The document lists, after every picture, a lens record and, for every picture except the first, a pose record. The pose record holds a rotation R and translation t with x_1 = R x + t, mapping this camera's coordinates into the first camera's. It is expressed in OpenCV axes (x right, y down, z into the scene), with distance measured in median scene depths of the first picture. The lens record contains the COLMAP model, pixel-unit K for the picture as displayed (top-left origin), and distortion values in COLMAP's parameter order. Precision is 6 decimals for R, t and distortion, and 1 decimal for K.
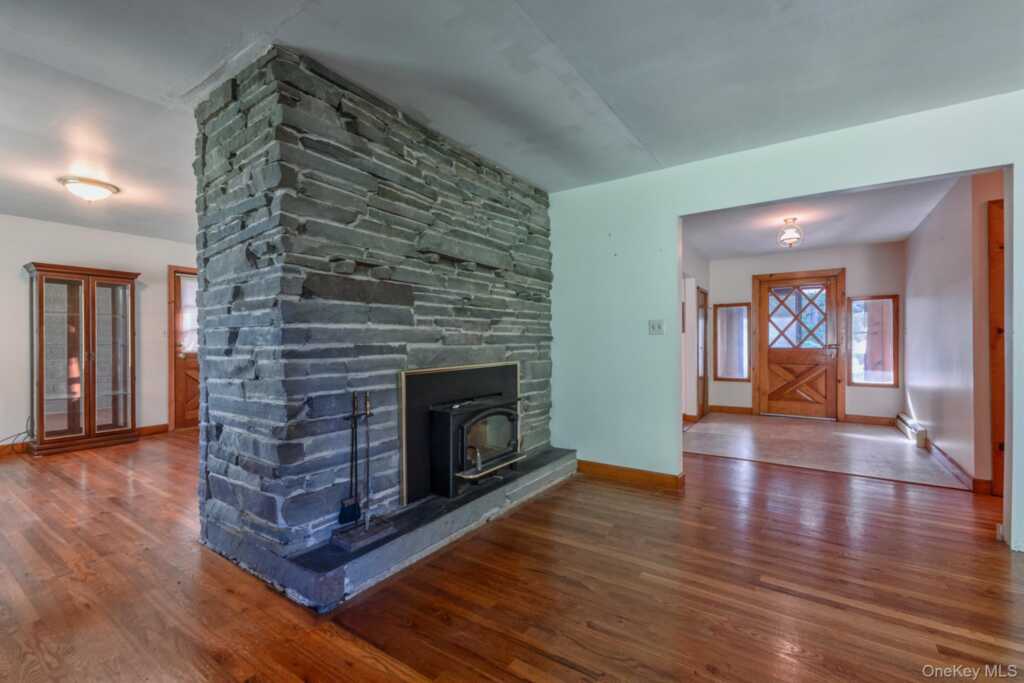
lens RADIAL K [[421.6, 0, 502.1], [0, 421.6, 344.3], [0, 0, 1]] dist [0.011107, 0.000111]
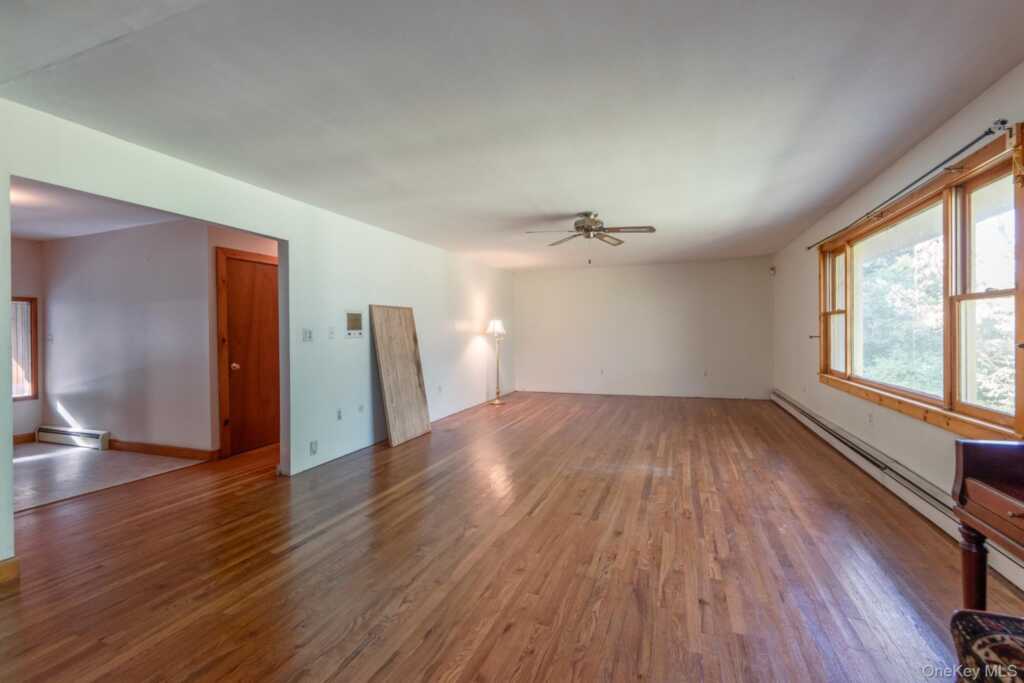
lens RADIAL K [[456.2, 0, 515.3], [0, 456.2, 338.5], [0, 0, 1]] dist [0.013661, -0.000017]
pose [[-0.246436, -0.000366, 0.969159, -0.486910], [0.013057, 0.999908, 0.003697, -0.030475], [-0.969071, 0.013565, -0.246409, 0.386621]]
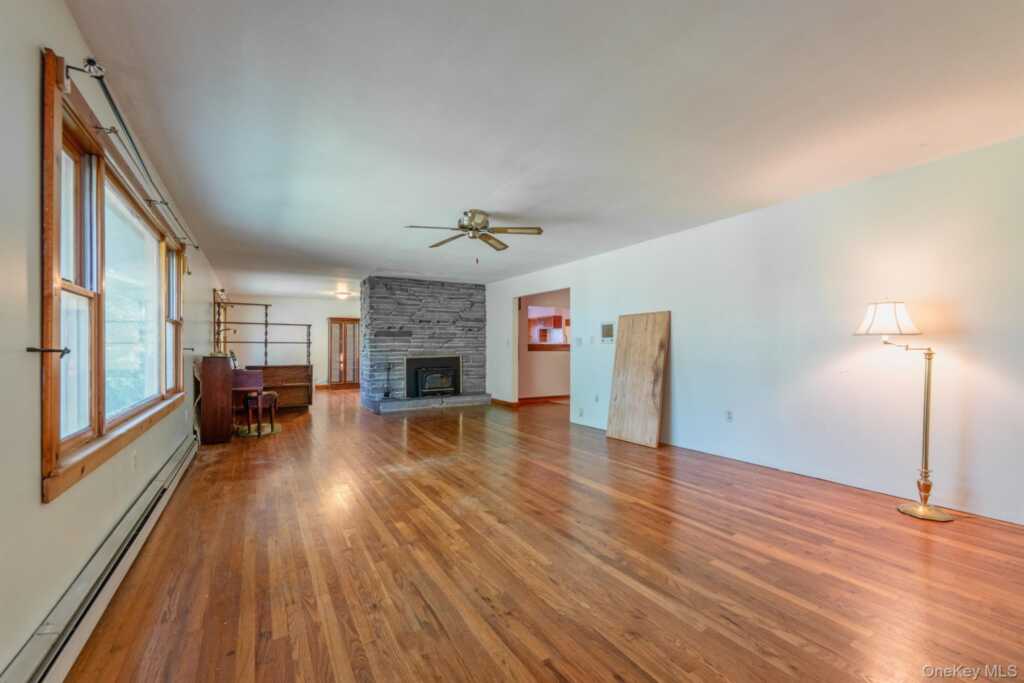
lens RADIAL K [[456.2, 0, 515.3], [0, 456.2, 338.5], [0, 0, 1]] dist [0.013661, -0.000017]
pose [[0.896789, -0.003424, -0.442446, 1.657408], [-0.004131, 0.999862, -0.016111, -0.021866], [0.442440, 0.016276, 0.896650, -1.434396]]
